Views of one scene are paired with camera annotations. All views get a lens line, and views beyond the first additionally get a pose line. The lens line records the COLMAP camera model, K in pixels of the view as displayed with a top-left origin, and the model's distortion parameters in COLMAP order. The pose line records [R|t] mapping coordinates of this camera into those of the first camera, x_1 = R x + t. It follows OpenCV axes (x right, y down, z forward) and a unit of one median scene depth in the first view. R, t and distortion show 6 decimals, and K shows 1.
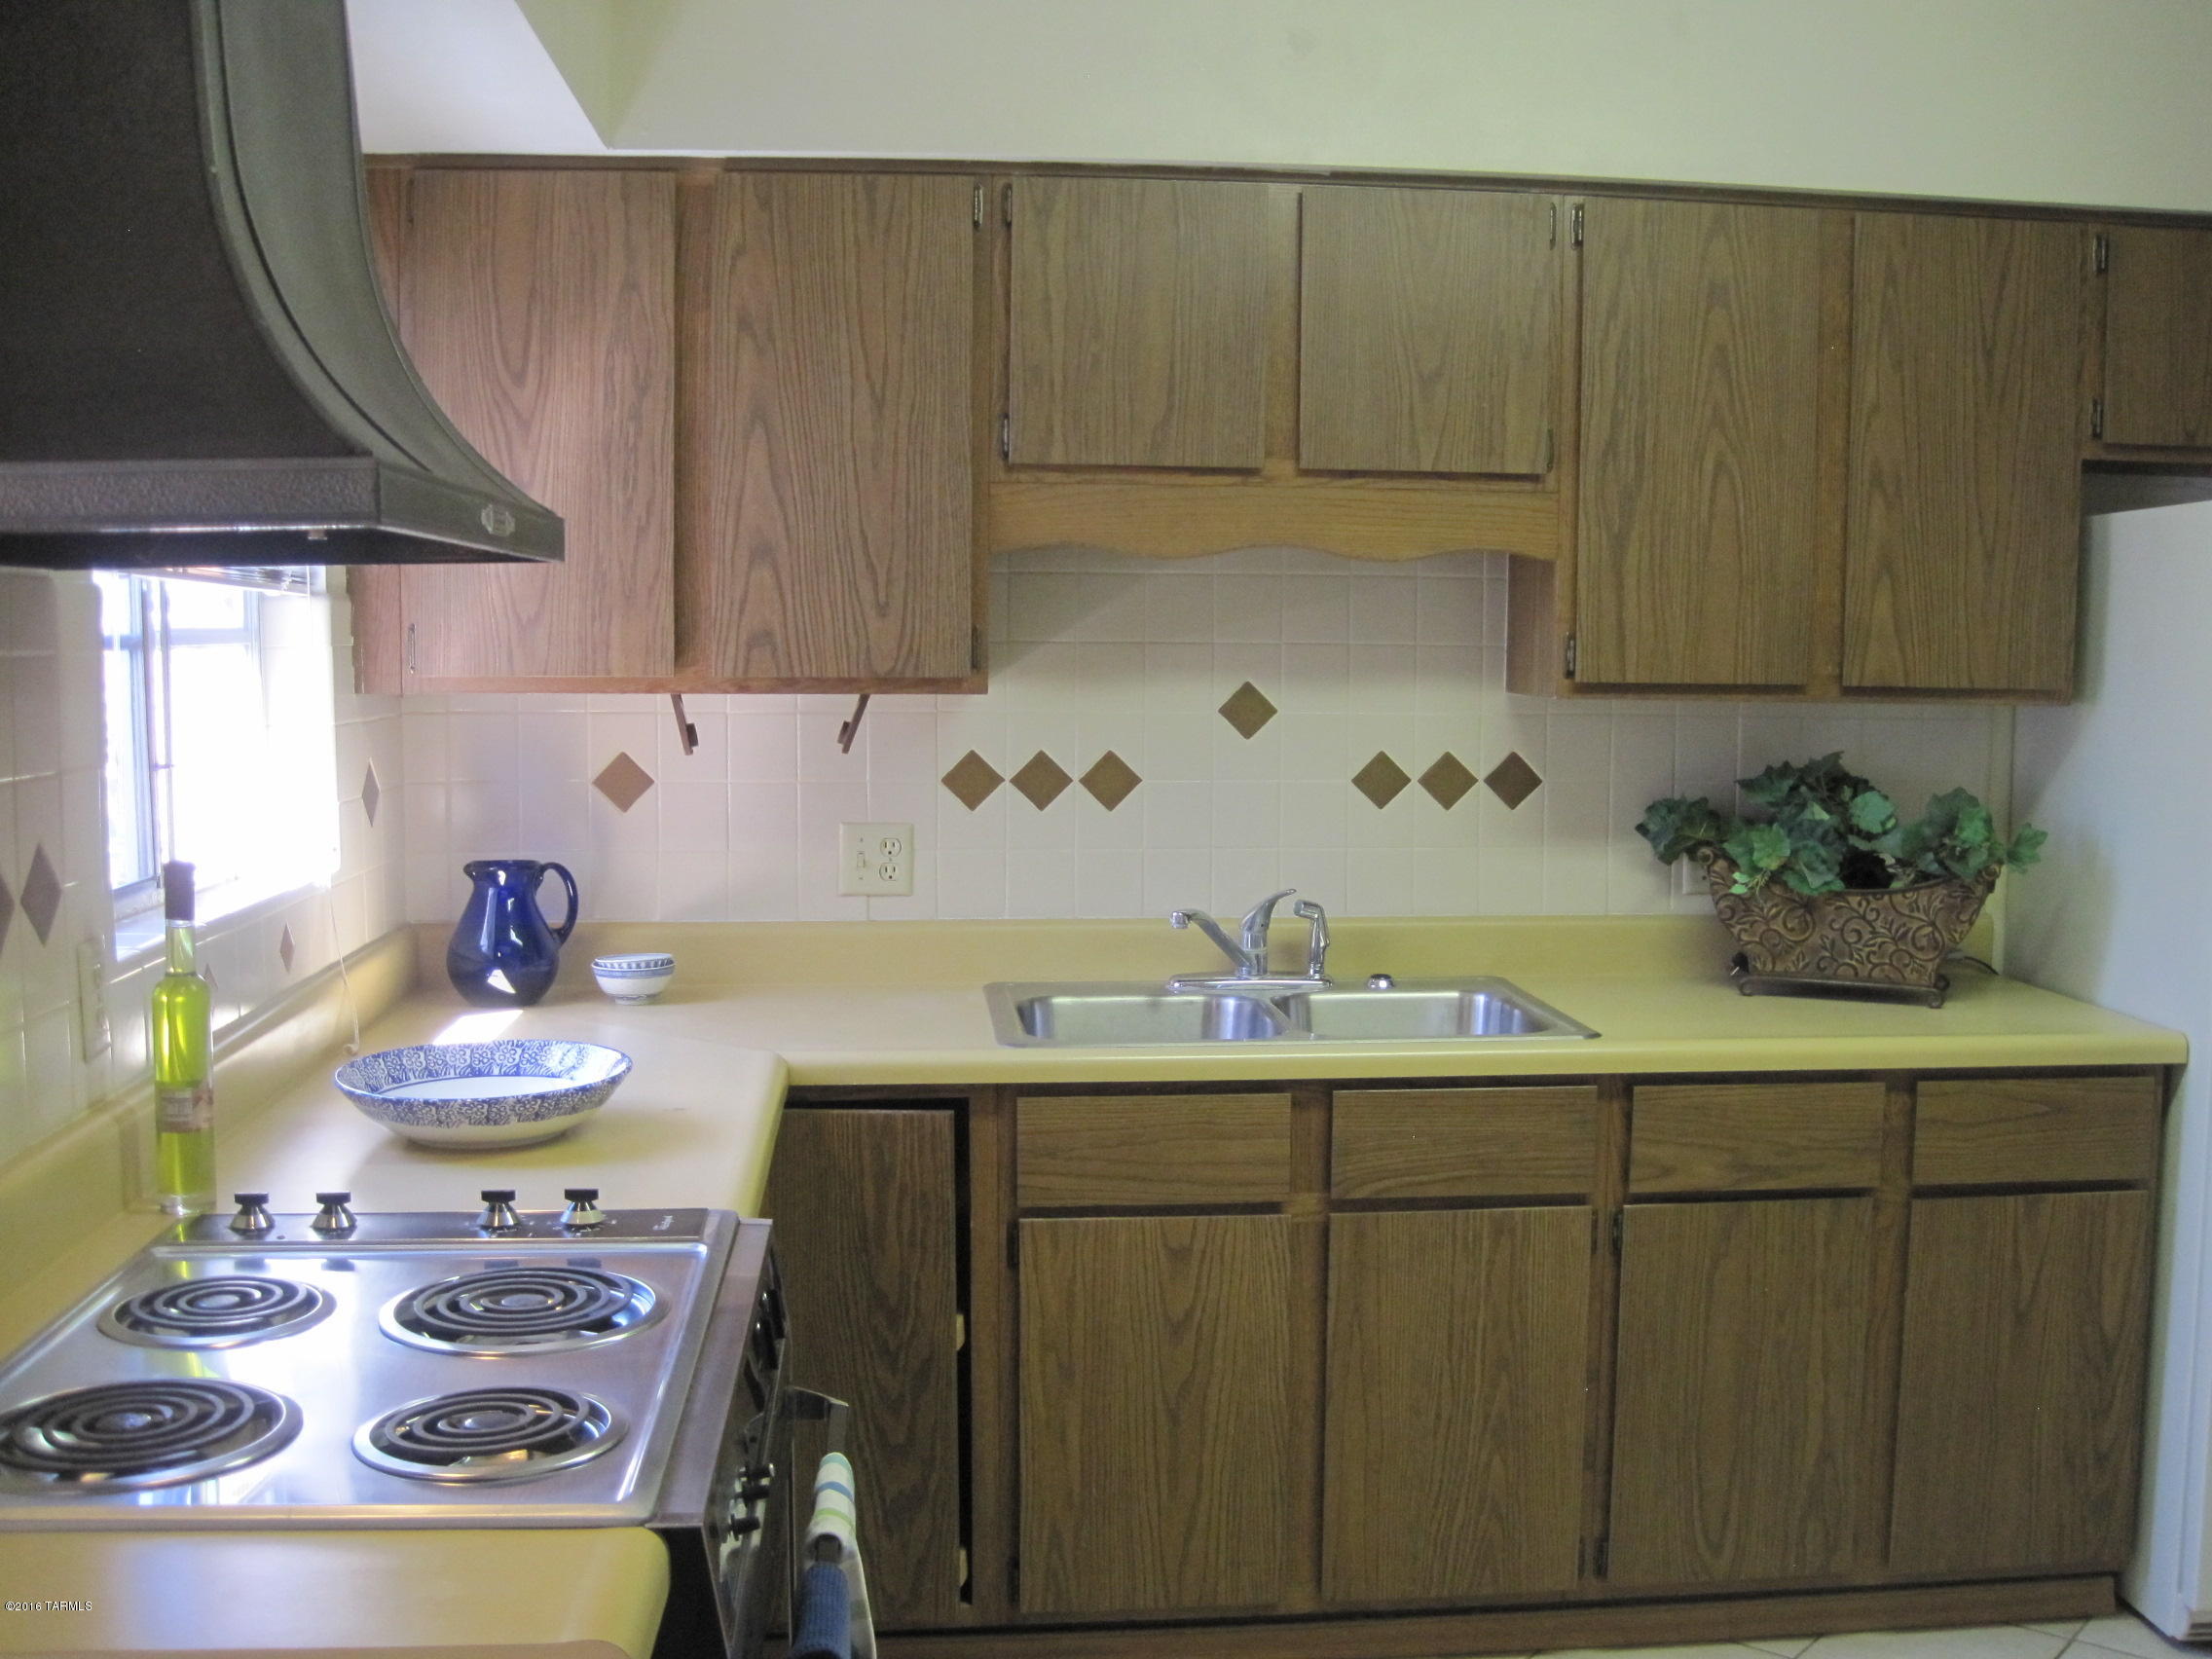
lens RADIAL K [[2241.1, 0, 1106.0], [0, 2241.1, 829.5], [0, 0, 1]] dist [-0.128869, 0.027642]
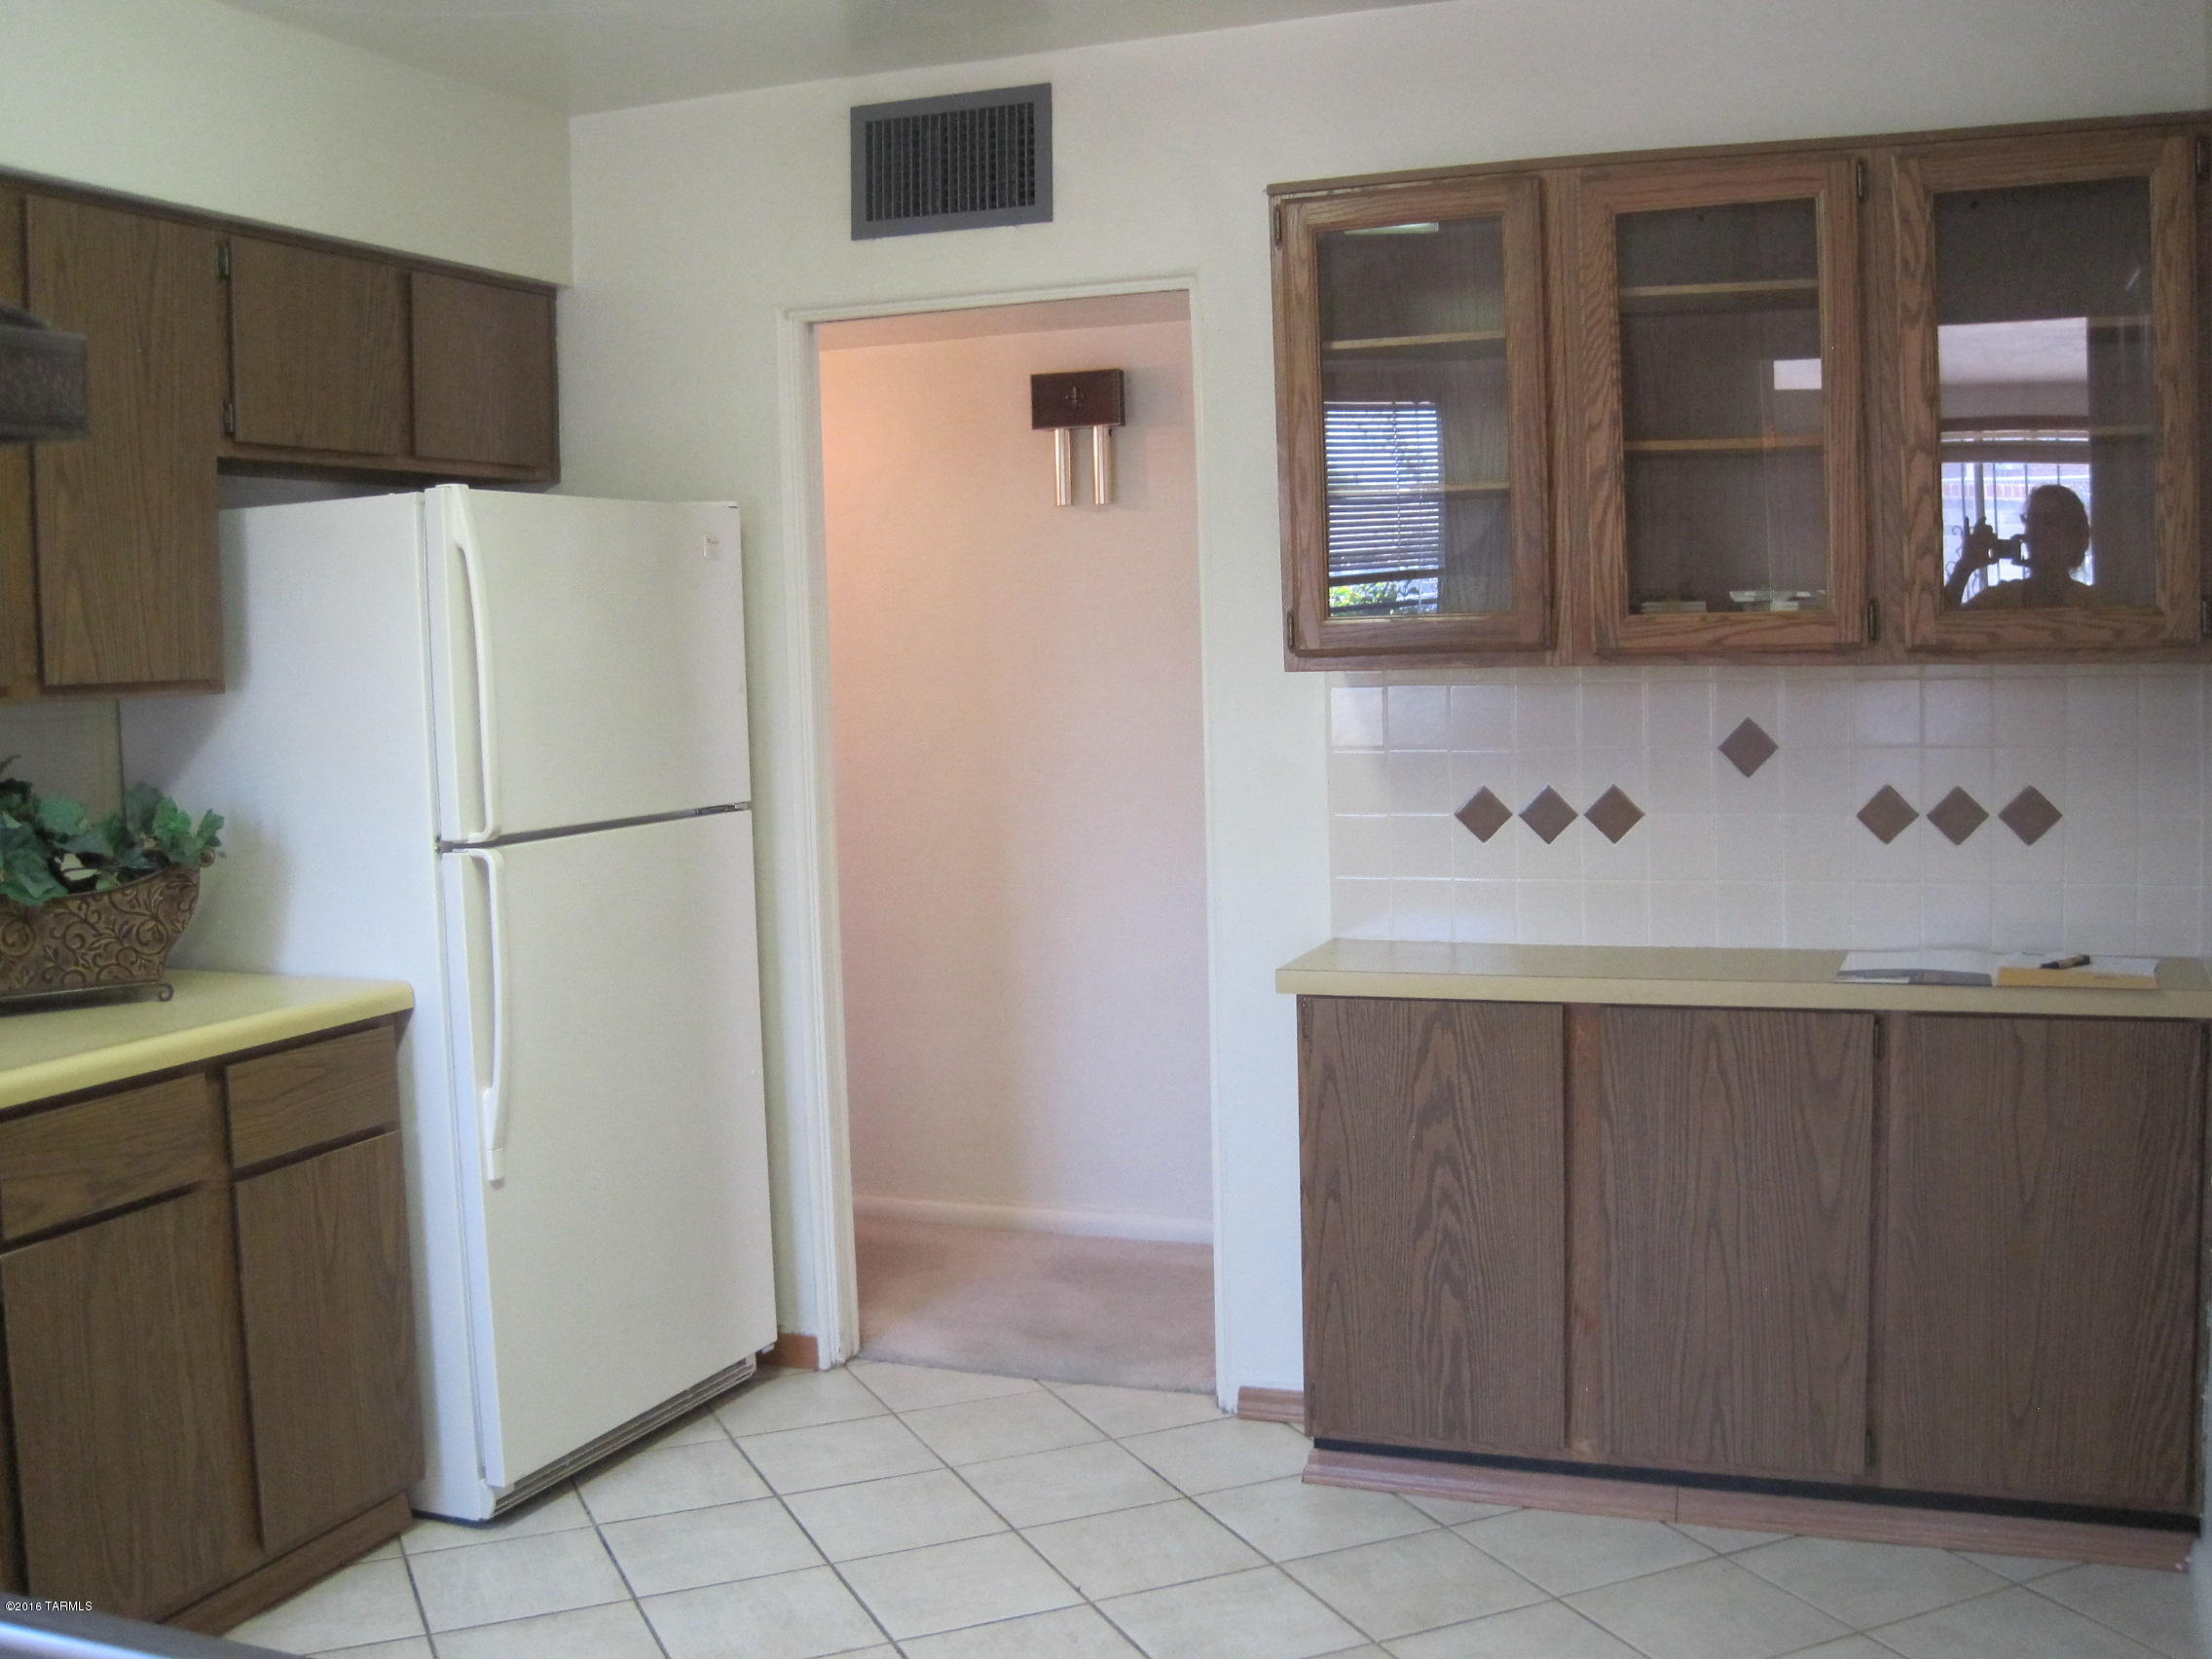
lens RADIAL K [[2241.1, 0, 1106.0], [0, 2241.1, 829.5], [0, 0, 1]] dist [-0.128869, 0.027642]
pose [[0.451593, -0.098007, 0.886825, -0.306673], [0.101626, 0.993130, 0.058005, -0.010505], [-0.886417, 0.063930, 0.458451, 0.156612]]
